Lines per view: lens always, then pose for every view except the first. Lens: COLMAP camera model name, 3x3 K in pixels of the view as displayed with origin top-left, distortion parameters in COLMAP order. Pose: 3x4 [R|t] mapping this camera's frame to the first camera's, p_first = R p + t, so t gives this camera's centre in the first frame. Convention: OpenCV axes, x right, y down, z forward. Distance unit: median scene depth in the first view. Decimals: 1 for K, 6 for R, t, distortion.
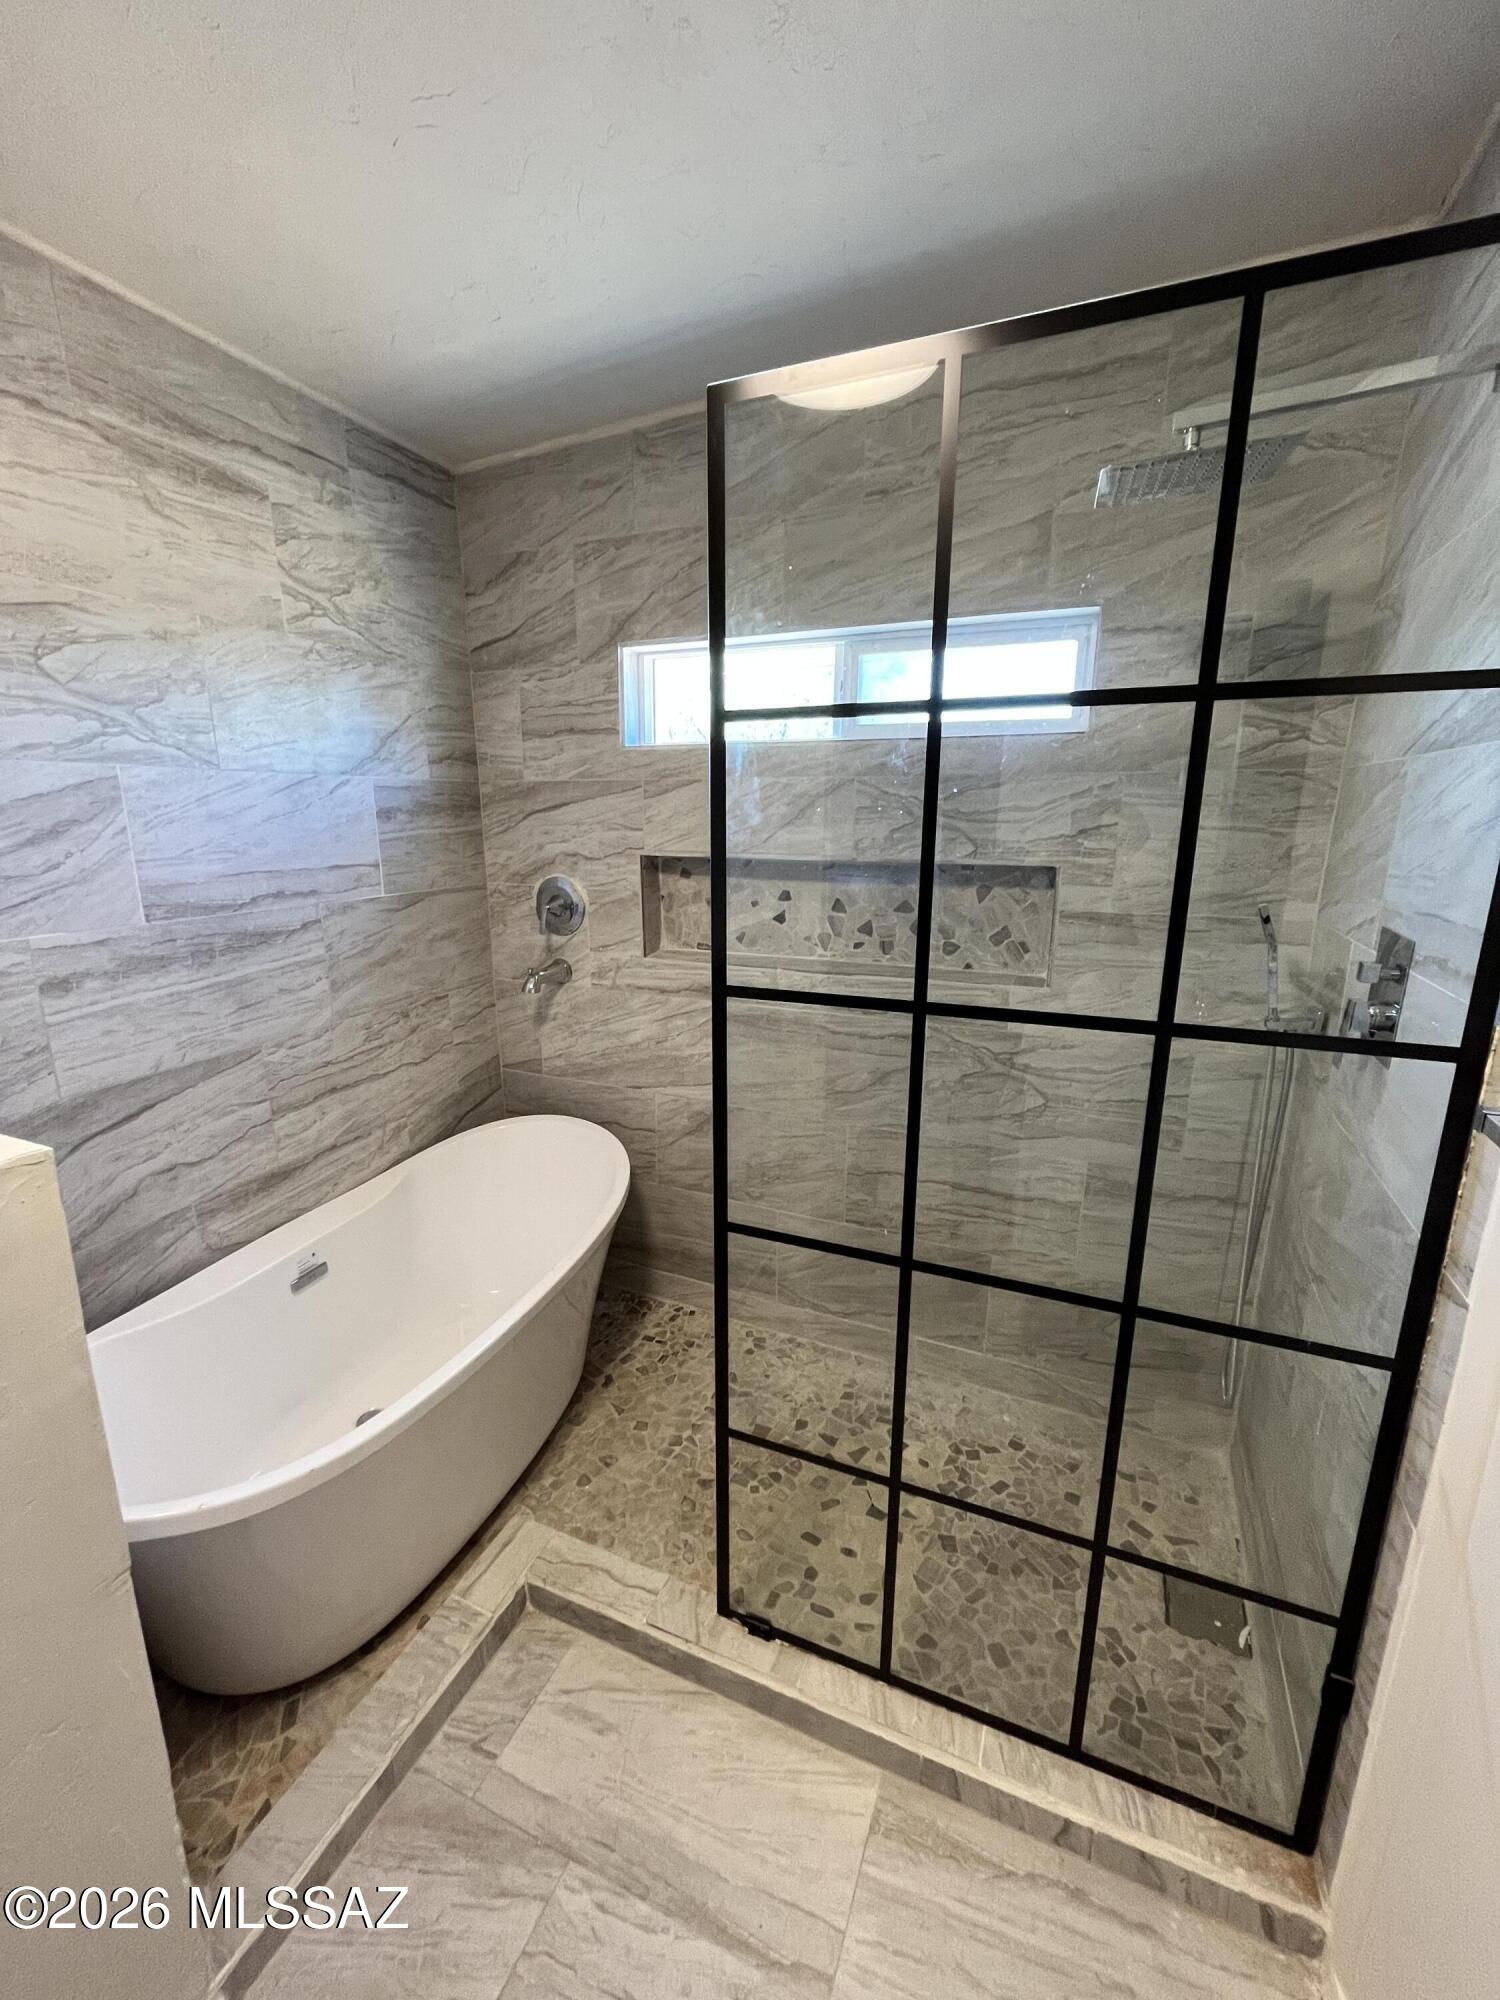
lens RADIAL K [[810.7, 0, 746.7], [0, 810.7, 1007.0], [0, 0, 1]] dist [0.000633, -0.000318]
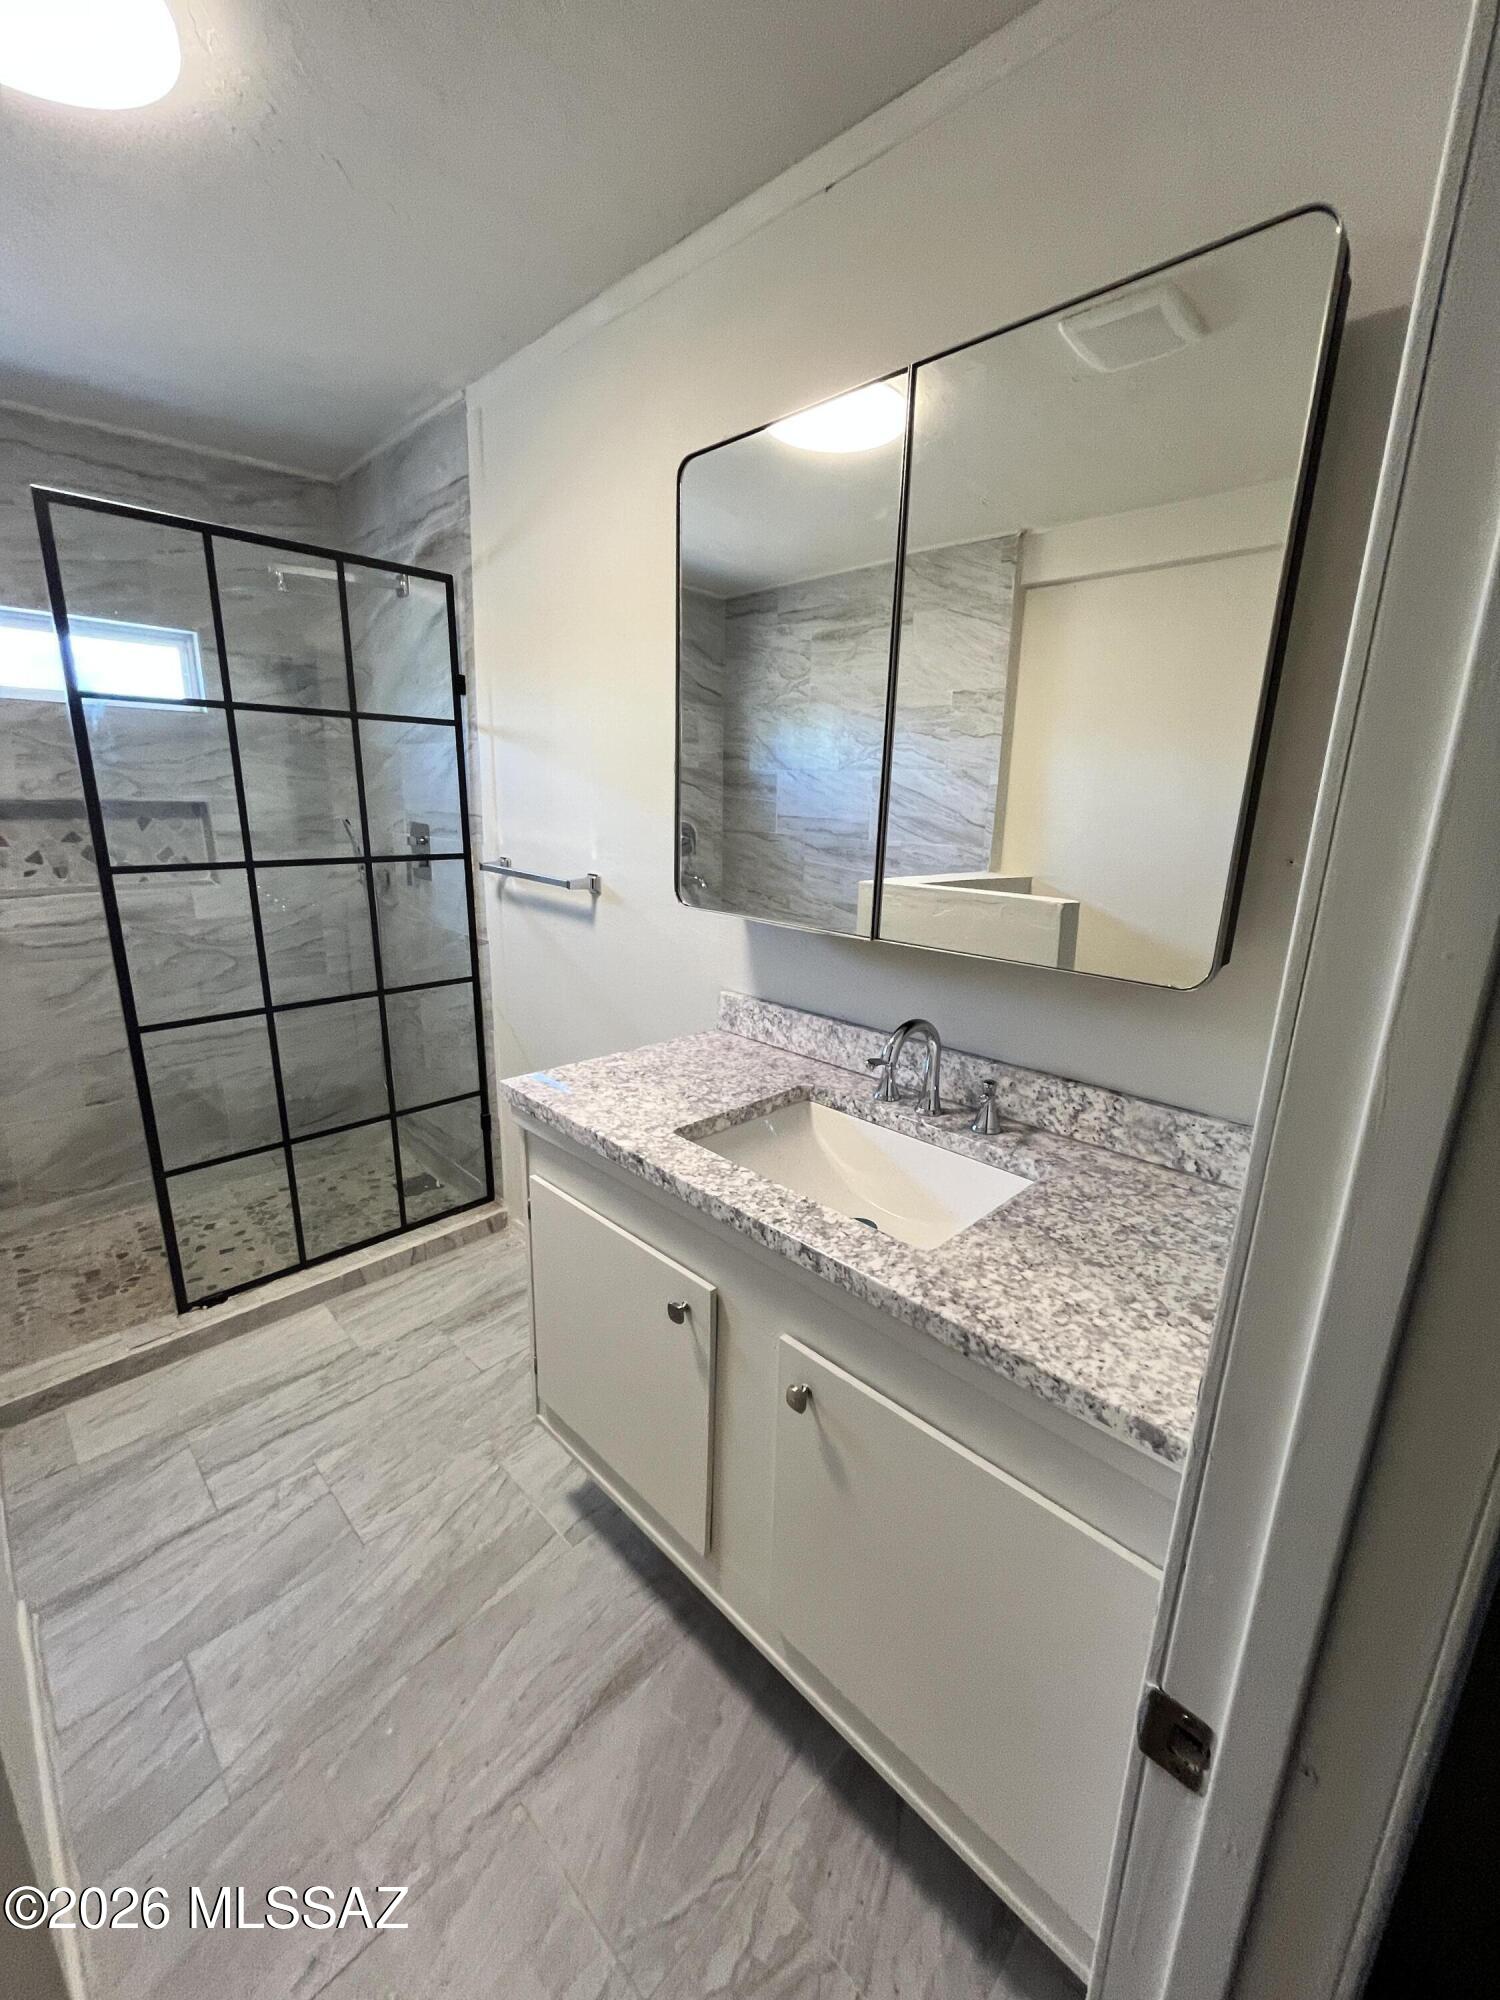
lens RADIAL K [[807.4, 0, 748.5], [0, 807.4, 1008.8], [0, 0, 1]] dist [-0.003299, 0.000209]
pose [[0.363053, -0.229901, 0.902961, -0.583271], [0.195417, 0.966317, 0.167460, 0.121950], [-0.911046, 0.115657, 0.395751, -0.391090]]
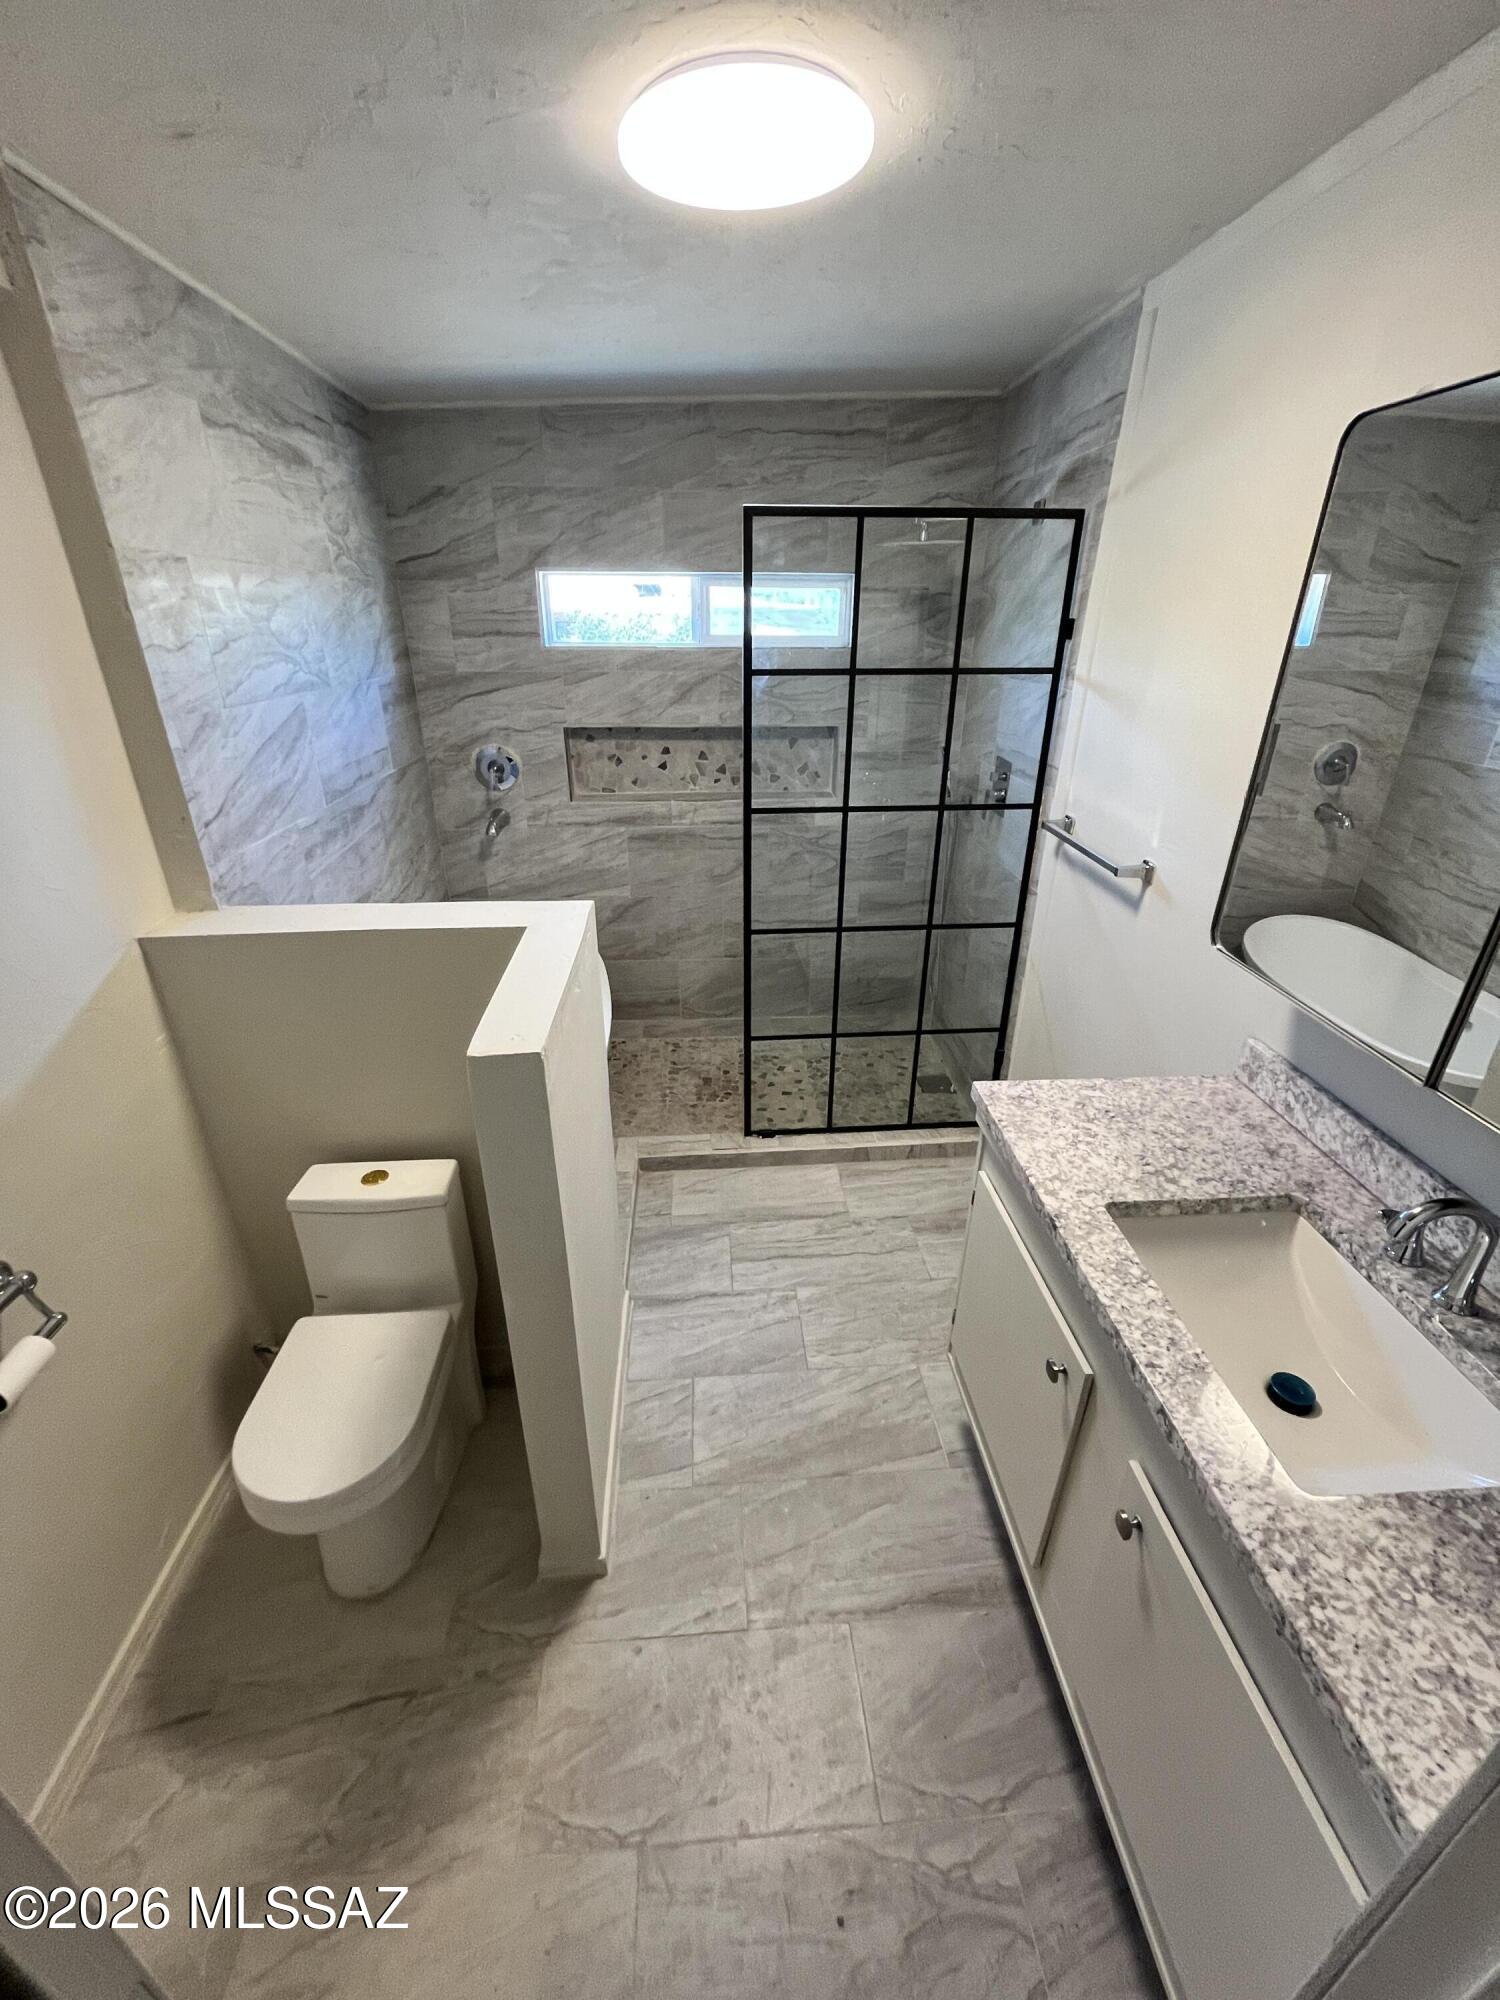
lens RADIAL K [[807.4, 0, 748.5], [0, 807.4, 1008.8], [0, 0, 1]] dist [-0.003299, 0.000209]
pose [[0.890750, -0.196646, 0.409750, -0.535354], [0.105996, 0.966574, 0.233452, -0.007993], [-0.441961, -0.164515, 0.881819, -0.478706]]
